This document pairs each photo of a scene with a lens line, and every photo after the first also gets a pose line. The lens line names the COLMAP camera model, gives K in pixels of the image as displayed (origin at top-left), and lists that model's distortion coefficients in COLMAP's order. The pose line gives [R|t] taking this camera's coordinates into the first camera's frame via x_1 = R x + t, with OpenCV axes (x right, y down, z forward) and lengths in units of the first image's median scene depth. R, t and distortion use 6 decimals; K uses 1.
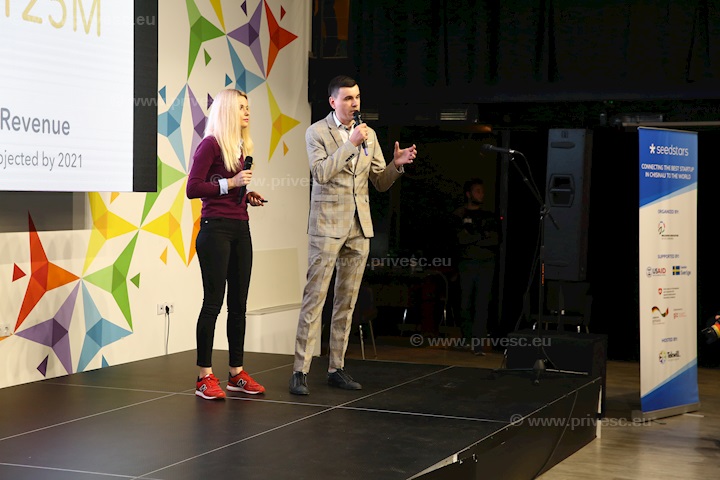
lens RADIAL K [[1362.4, 0, 360.0], [0, 1362.4, 240.0], [0, 0, 1]] dist [0.213302, 0.157442]
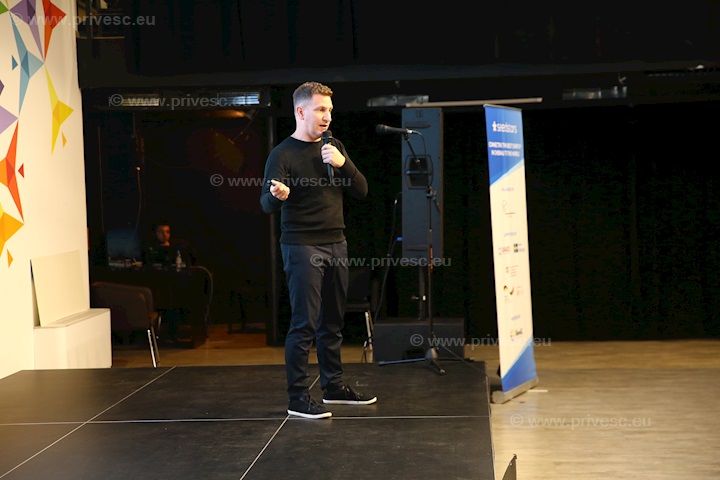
lens RADIAL K [[1362.4, 0, 360.0], [0, 1362.4, 240.0], [0, 0, 1]] dist [0.213302, 0.157442]
pose [[0.945514, -0.058333, 0.320315, -0.193748], [0.056179, 0.998293, 0.015967, -0.005849], [-0.320699, 0.002898, 0.947177, 0.098529]]
